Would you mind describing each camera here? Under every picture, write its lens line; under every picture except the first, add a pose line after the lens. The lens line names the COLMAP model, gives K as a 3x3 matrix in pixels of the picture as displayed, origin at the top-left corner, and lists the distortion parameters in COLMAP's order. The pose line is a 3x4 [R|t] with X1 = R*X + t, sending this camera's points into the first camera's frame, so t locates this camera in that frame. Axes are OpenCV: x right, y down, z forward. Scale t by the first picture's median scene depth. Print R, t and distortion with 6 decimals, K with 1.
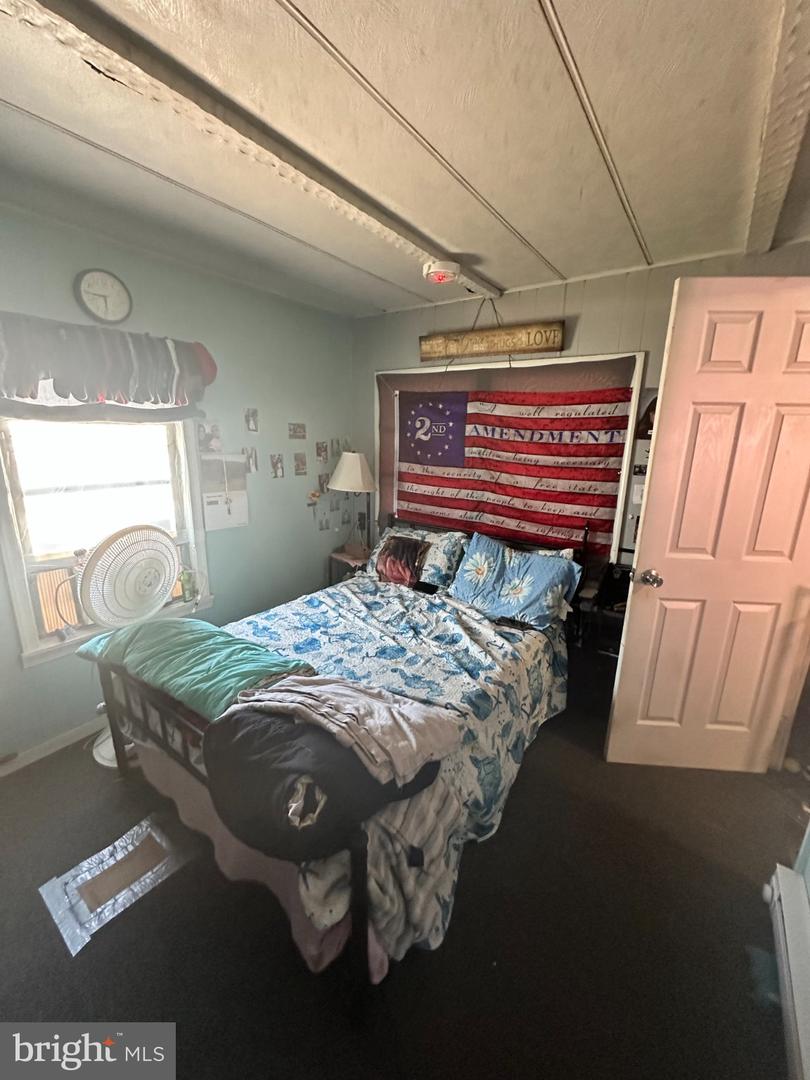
lens RADIAL K [[431.5, 0, 403.3], [0, 431.5, 538.3], [0, 0, 1]] dist [-0.004035, 0.000134]
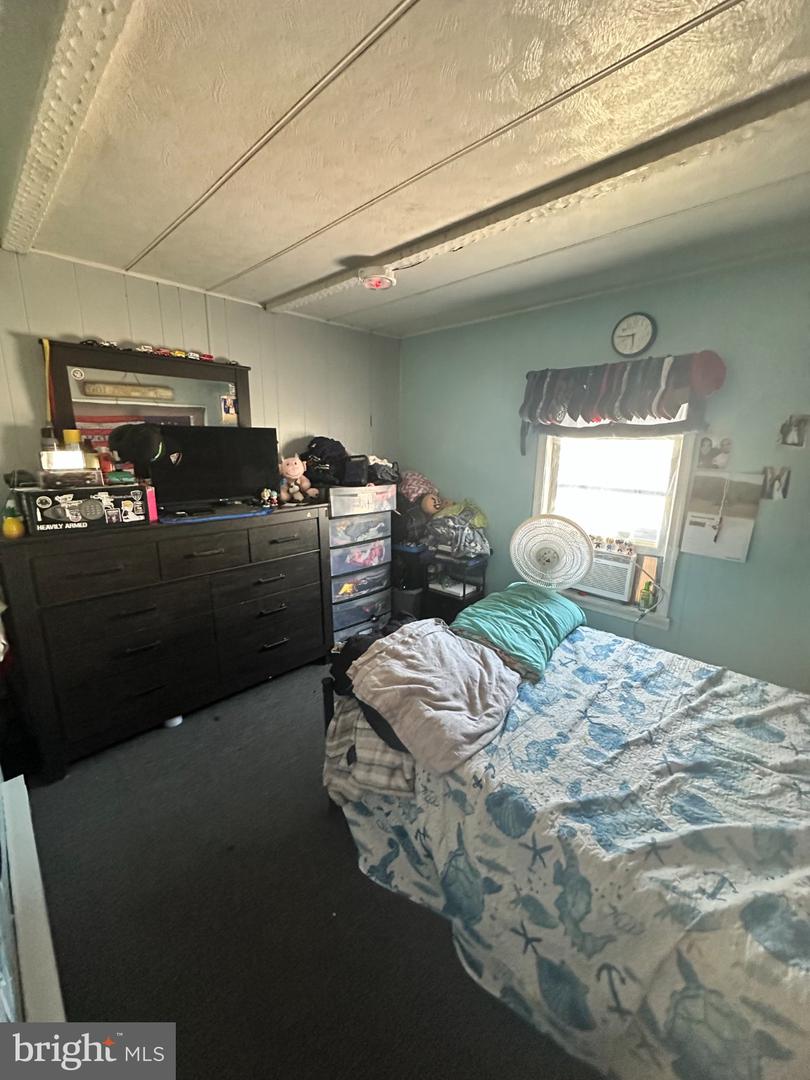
lens RADIAL K [[431.5, 0, 403.3], [0, 431.5, 538.3], [0, 0, 1]] dist [-0.004035, 0.000134]
pose [[-0.156896, 0.200172, -0.967117, 0.572523], [-0.247818, 0.939935, 0.234750, -0.121076], [0.956018, 0.276501, -0.097865, 0.544238]]
